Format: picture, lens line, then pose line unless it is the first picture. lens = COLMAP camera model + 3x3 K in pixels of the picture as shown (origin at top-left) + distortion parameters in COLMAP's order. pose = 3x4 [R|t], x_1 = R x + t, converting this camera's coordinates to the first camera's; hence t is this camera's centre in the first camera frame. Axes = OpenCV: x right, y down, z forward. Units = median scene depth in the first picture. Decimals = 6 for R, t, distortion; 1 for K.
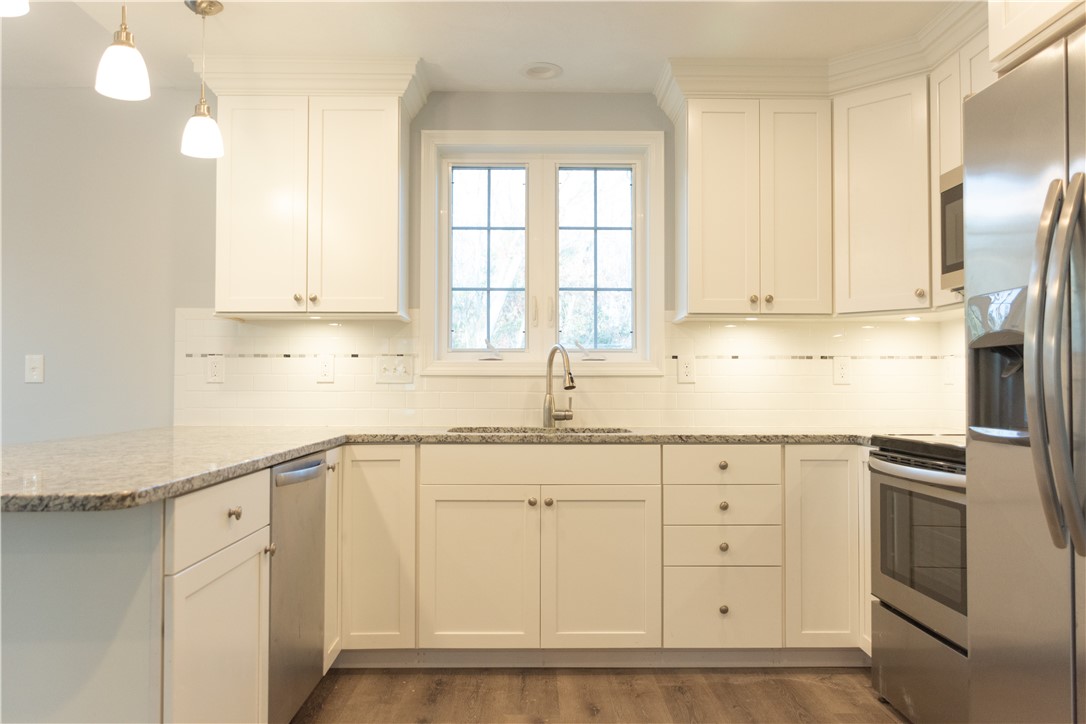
lens RADIAL K [[825.9, 0, 546.0], [0, 825.9, 361.8], [0, 0, 1]] dist [-0.011757, 0.024698]
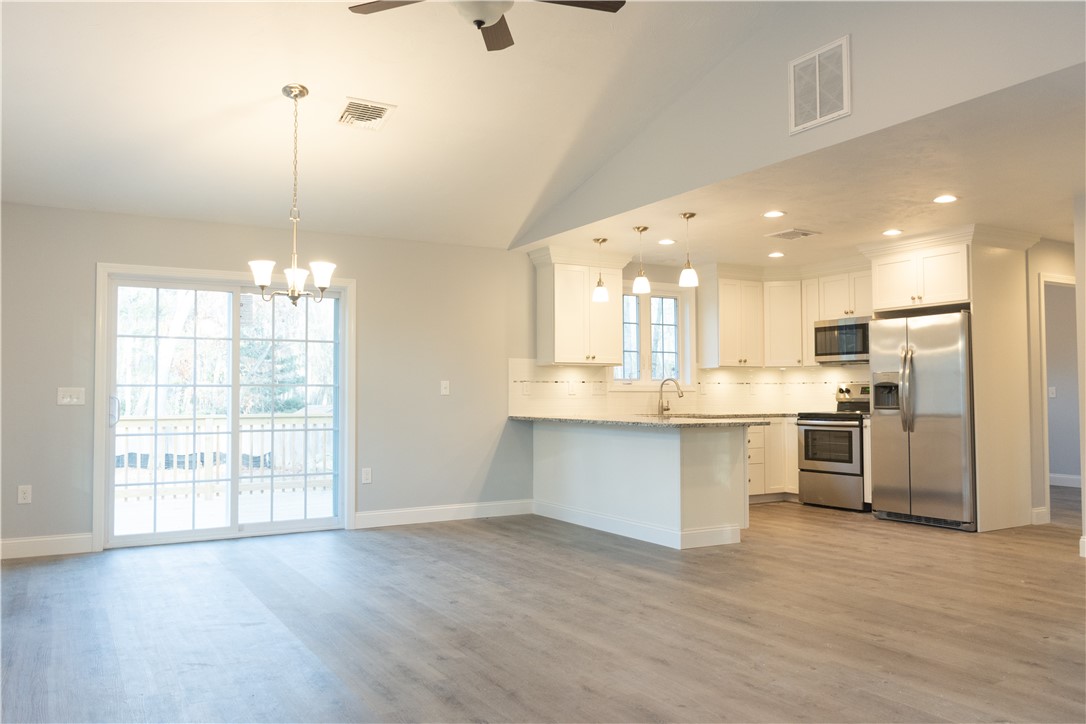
lens RADIAL K [[825.9, 0, 524.7], [0, 825.9, 360.3], [0, 0, 1]] dist [-0.011757, 0.024698]
pose [[0.878934, 0.016815, 0.476647, -1.658398], [-0.010640, 0.999821, -0.015652, -0.034245], [-0.476825, 0.008686, 0.878955, -0.969826]]
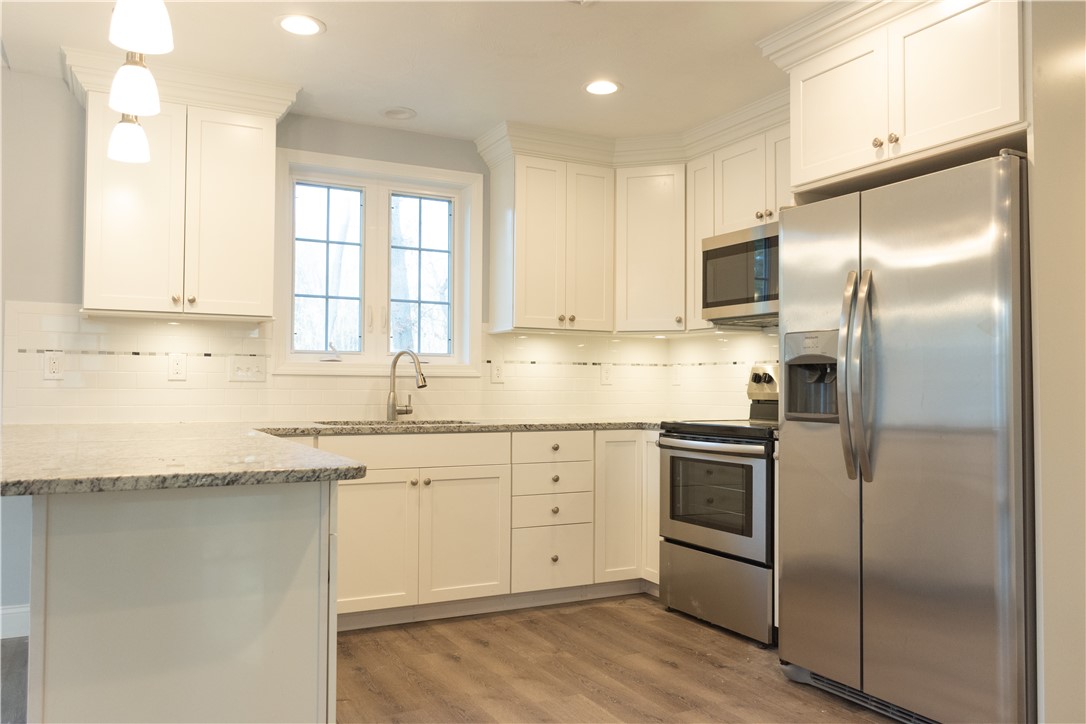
lens RADIAL K [[825.9, 0, 526.2], [0, 825.9, 361.6], [0, 0, 1]] dist [-0.011757, 0.024698]
pose [[0.898210, 0.017930, 0.439201, -0.393279], [-0.018760, 0.999821, -0.002451, -0.004498], [-0.439167, -0.006037, 0.898385, -0.139265]]
